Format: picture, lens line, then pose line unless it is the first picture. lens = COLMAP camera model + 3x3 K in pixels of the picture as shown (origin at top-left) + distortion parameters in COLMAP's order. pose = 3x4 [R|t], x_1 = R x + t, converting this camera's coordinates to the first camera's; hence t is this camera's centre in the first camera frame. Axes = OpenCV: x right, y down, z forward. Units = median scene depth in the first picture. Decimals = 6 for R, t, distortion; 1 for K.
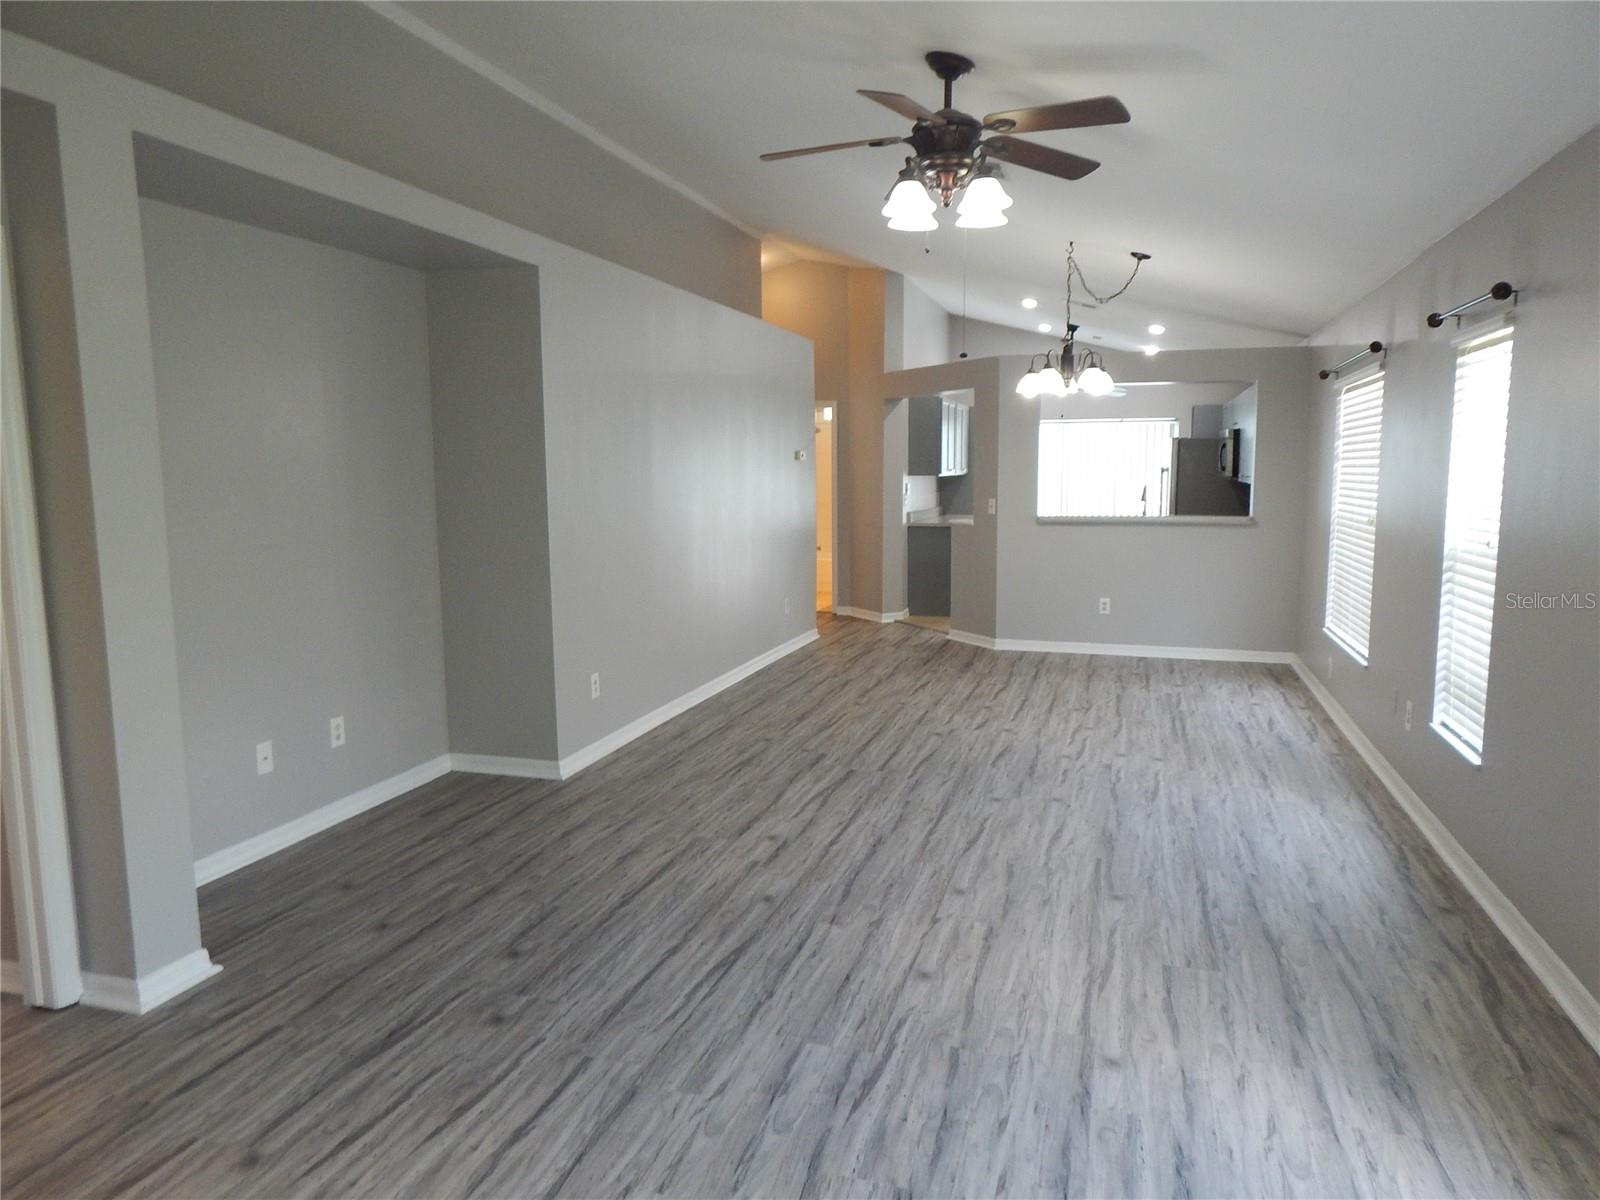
lens RADIAL K [[1072.5, 0, 802.6], [0, 1072.5, 592.4], [0, 0, 1]] dist [0.013877, -0.018942]
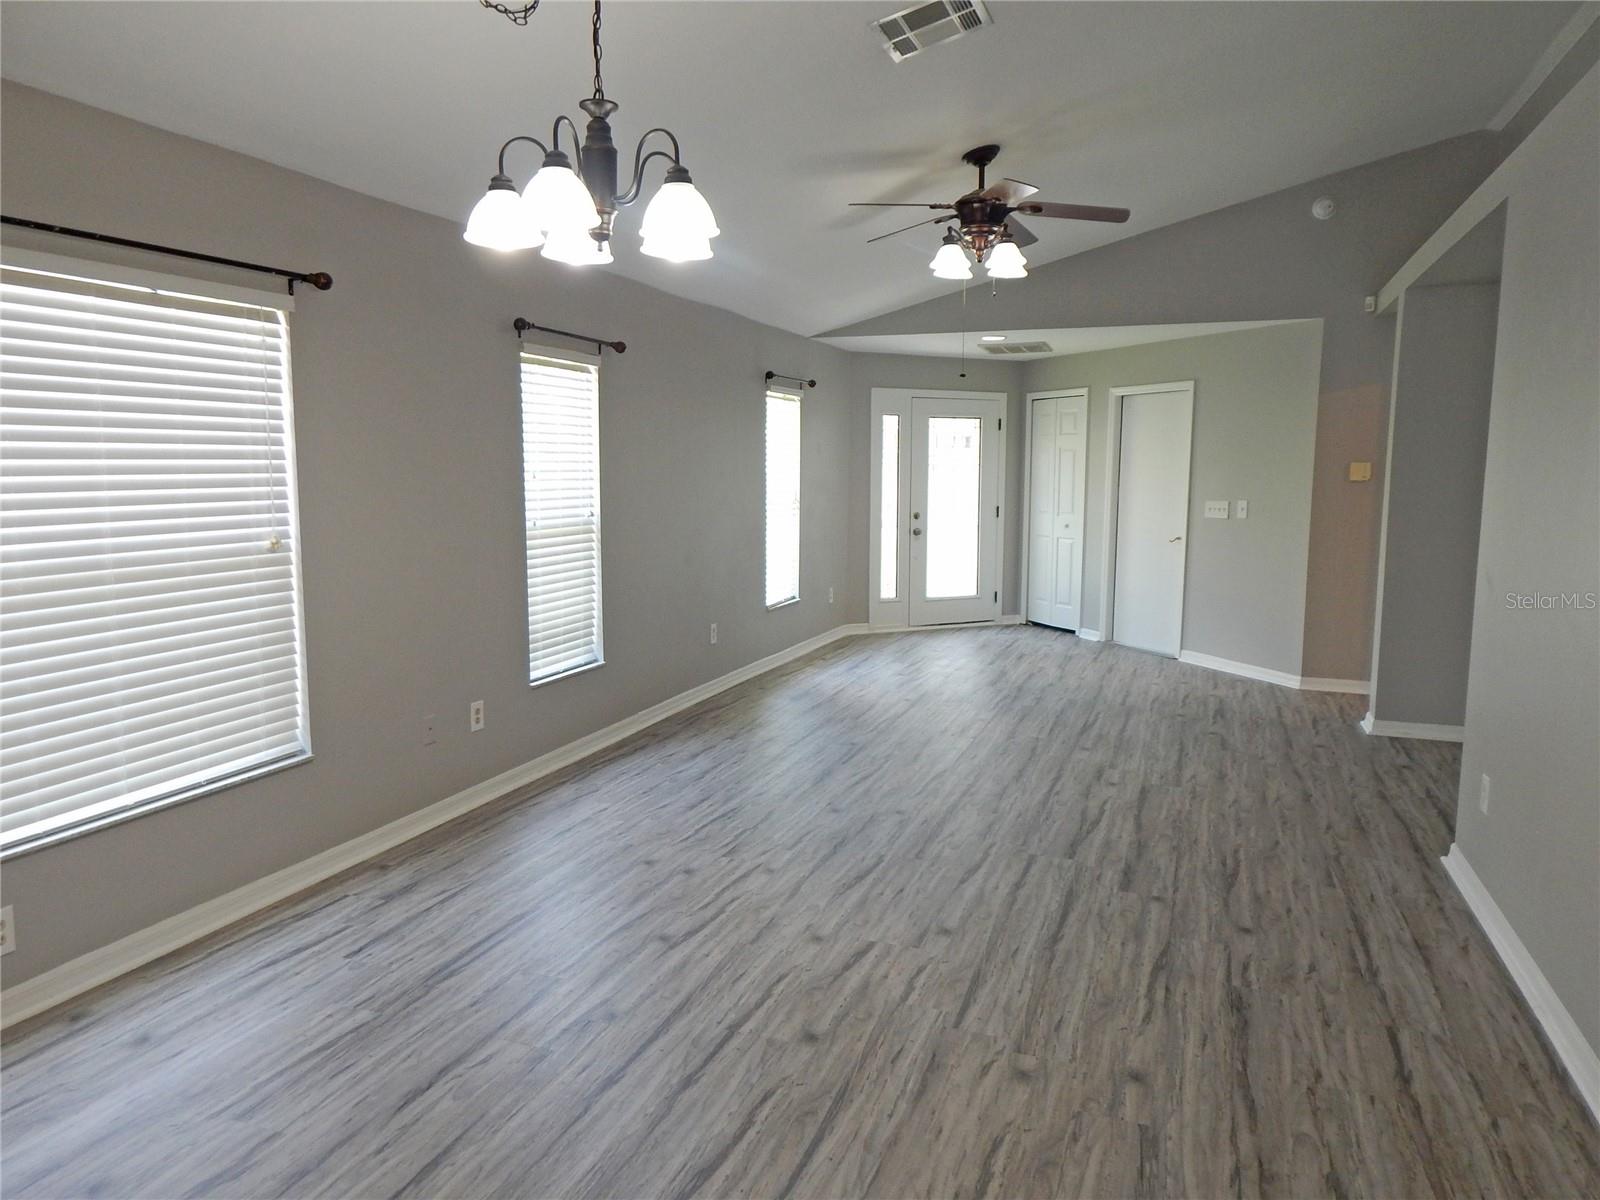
lens RADIAL K [[1072.5, 0, 802.6], [0, 1072.5, 592.4], [0, 0, 1]] dist [0.013877, -0.018942]
pose [[-0.997908, -0.009258, 0.063981, 0.207689], [0.005897, 0.972530, 0.232703, -0.215303], [-0.064378, 0.232594, -0.970441, 1.880235]]
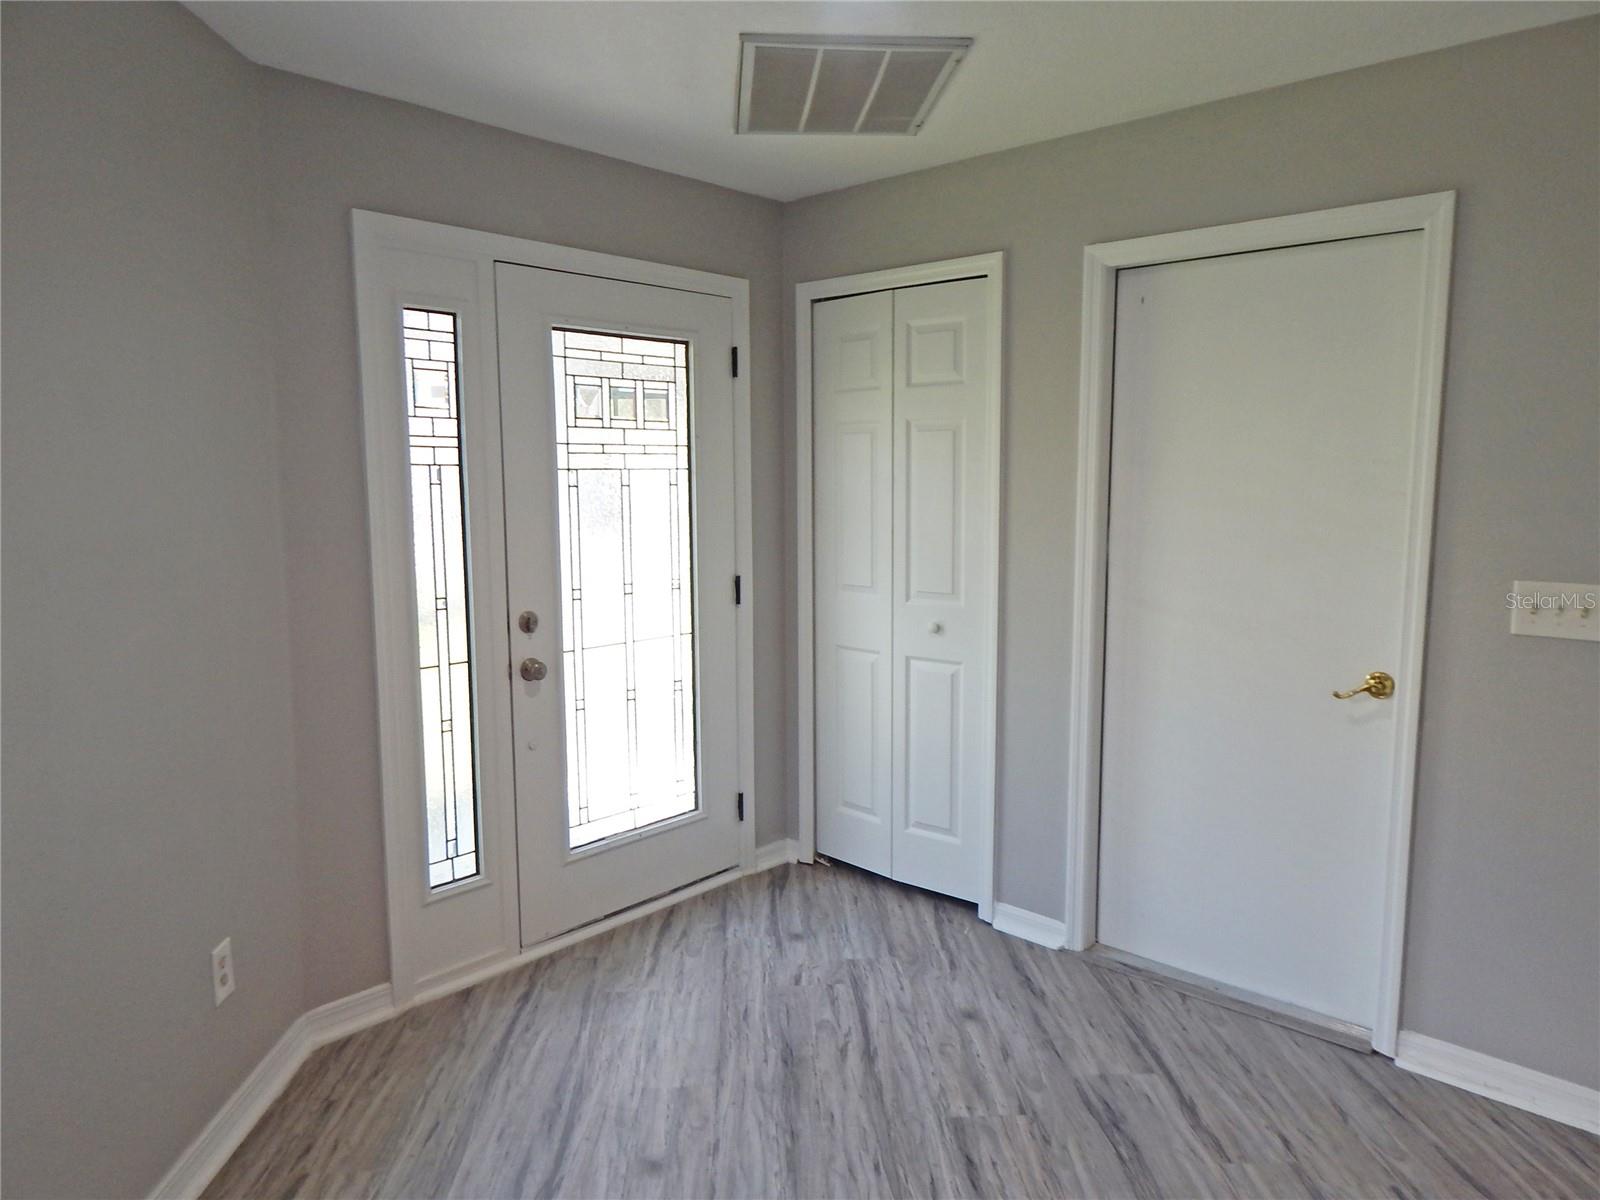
lens RADIAL K [[1072.5, 0, 802.6], [0, 1072.5, 592.4], [0, 0, 1]] dist [0.013877, -0.018942]
pose [[-0.944553, 0.045157, -0.325239, 0.180608], [-0.031338, 0.973580, 0.226186, -0.064539], [0.326860, 0.223837, -0.918183, 0.575282]]
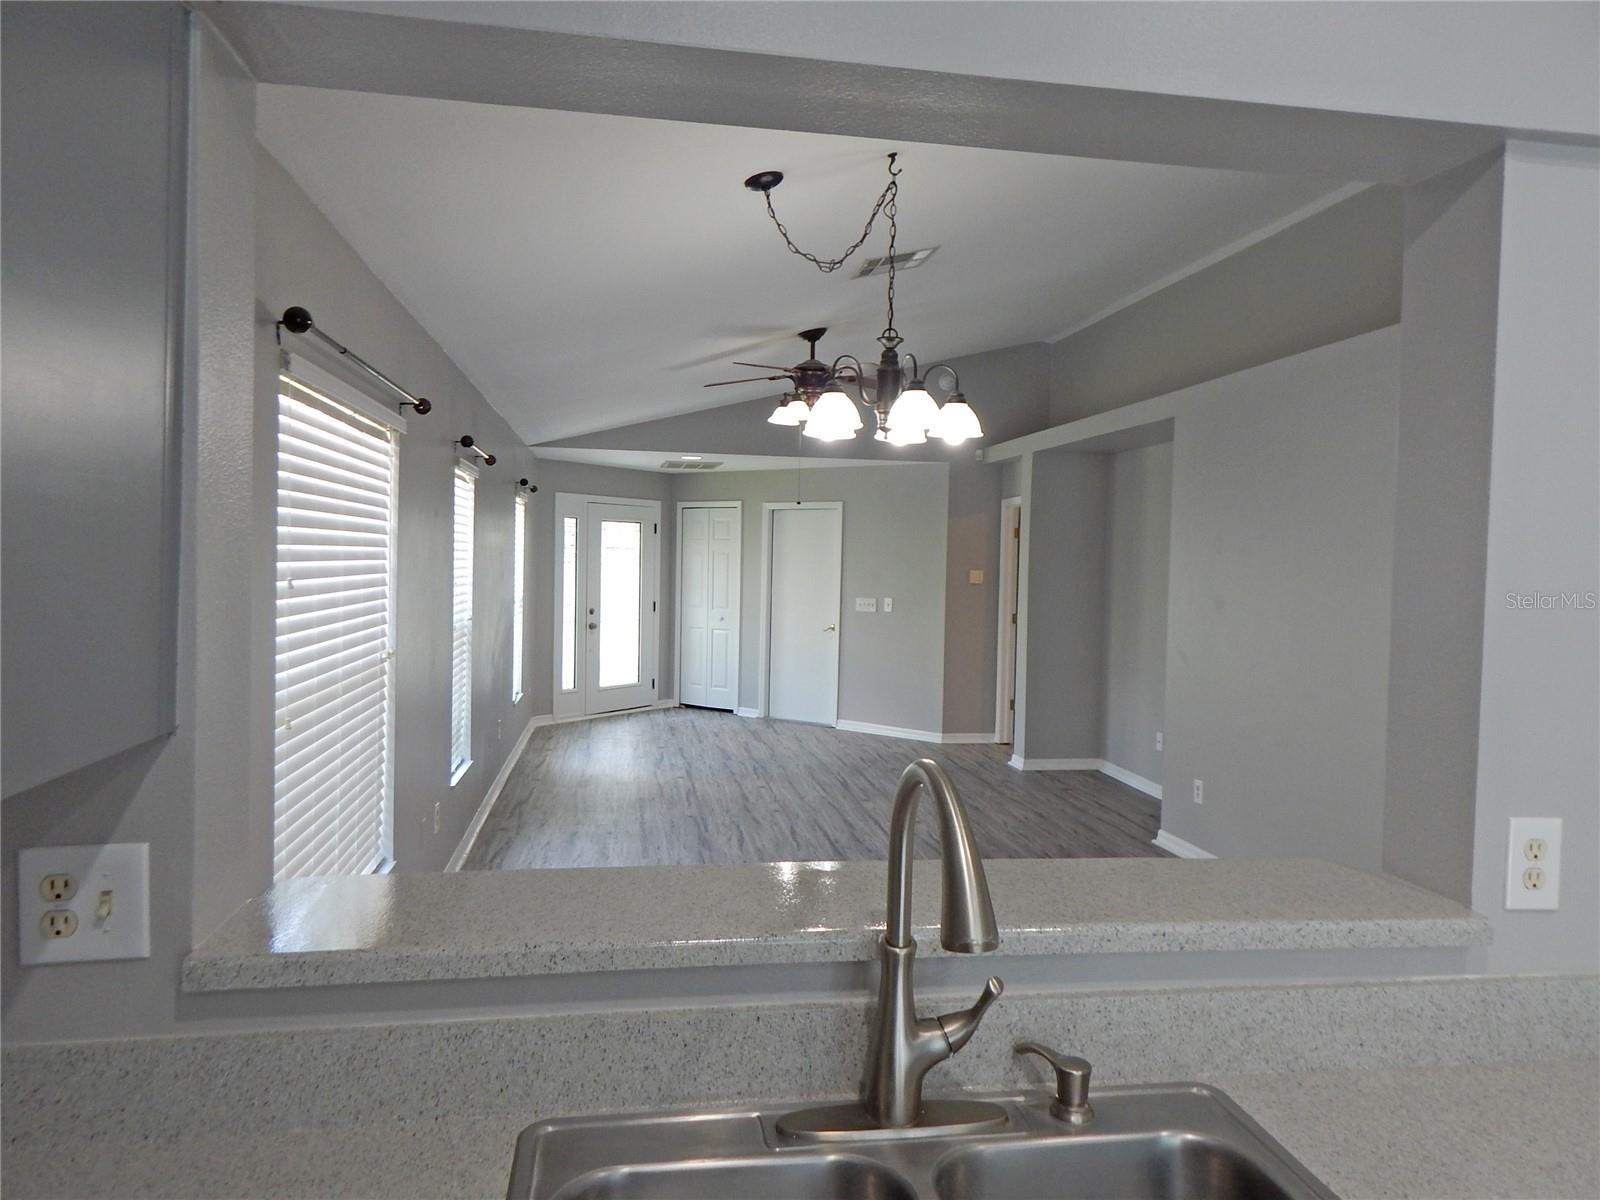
lens RADIAL K [[1072.5, 0, 802.6], [0, 1072.5, 592.4], [0, 0, 1]] dist [0.013877, -0.018942]
pose [[-0.896100, -0.001317, -0.443849, 0.694684], [-0.069348, 0.988130, 0.137078, -0.248387], [0.438400, 0.153615, -0.885555, 1.975331]]
